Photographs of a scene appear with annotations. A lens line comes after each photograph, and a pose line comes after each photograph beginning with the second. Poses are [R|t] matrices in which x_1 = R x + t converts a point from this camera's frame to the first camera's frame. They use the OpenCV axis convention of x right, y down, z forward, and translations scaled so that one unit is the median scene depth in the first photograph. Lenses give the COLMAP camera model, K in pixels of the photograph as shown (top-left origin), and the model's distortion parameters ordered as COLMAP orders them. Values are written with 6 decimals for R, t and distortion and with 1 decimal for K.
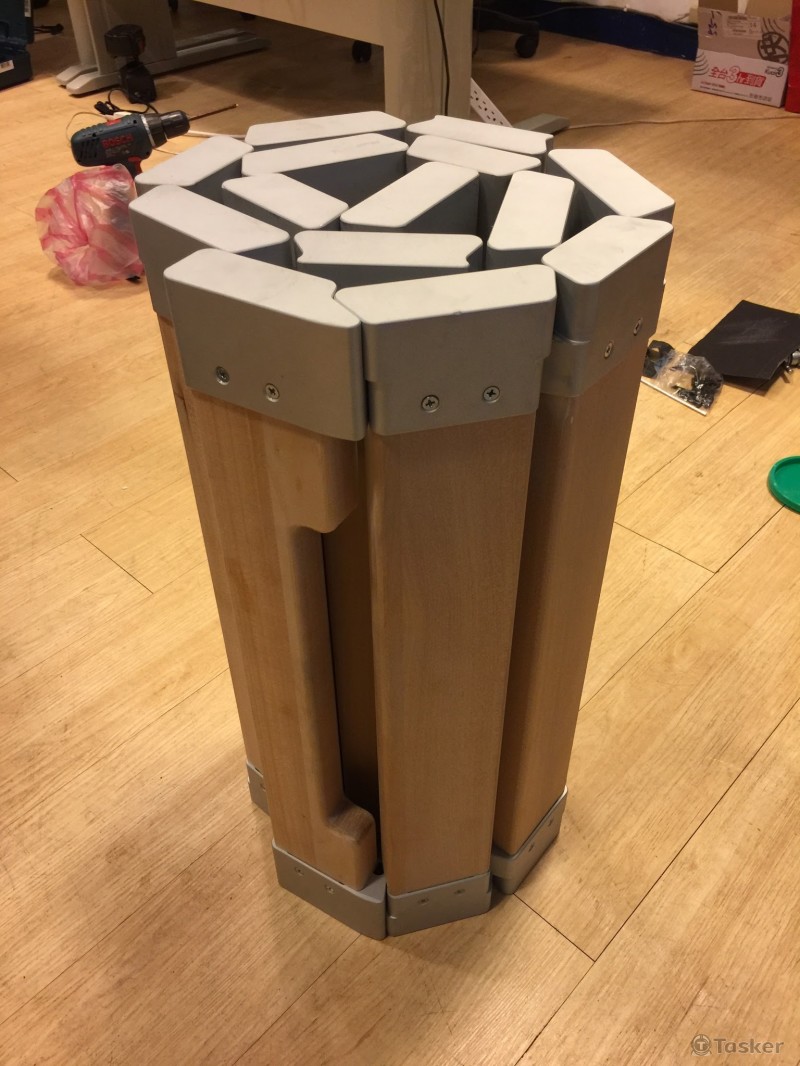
lens RADIAL K [[923.8, 0, 400.1], [0, 923.8, 534.0], [0, 0, 1]] dist [-0.015214, -0.017127]
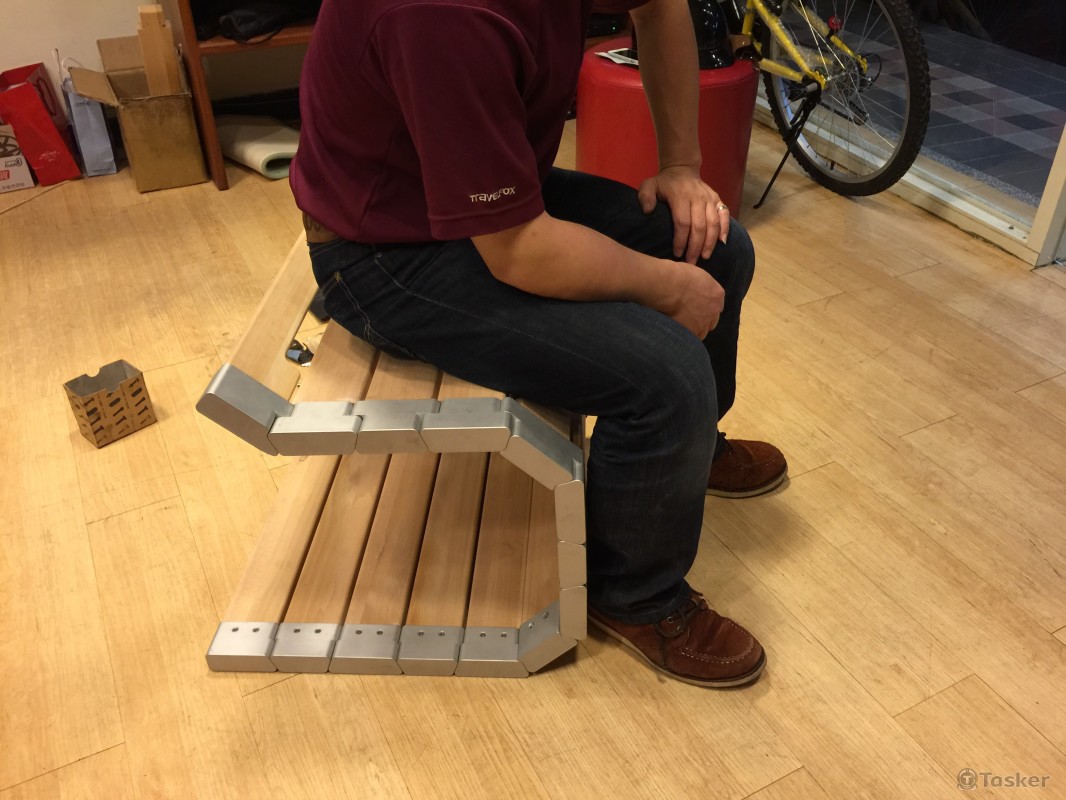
lens RADIAL K [[923.8, 0, 533.4], [0, 923.8, 399.4], [0, 0, 1]] dist [-0.015214, -0.017127]
pose [[0.324092, -0.544486, 0.773627, -0.522376], [0.629718, 0.734436, 0.253098, -0.189113], [-0.705988, 0.405140, 0.580898, -0.032548]]
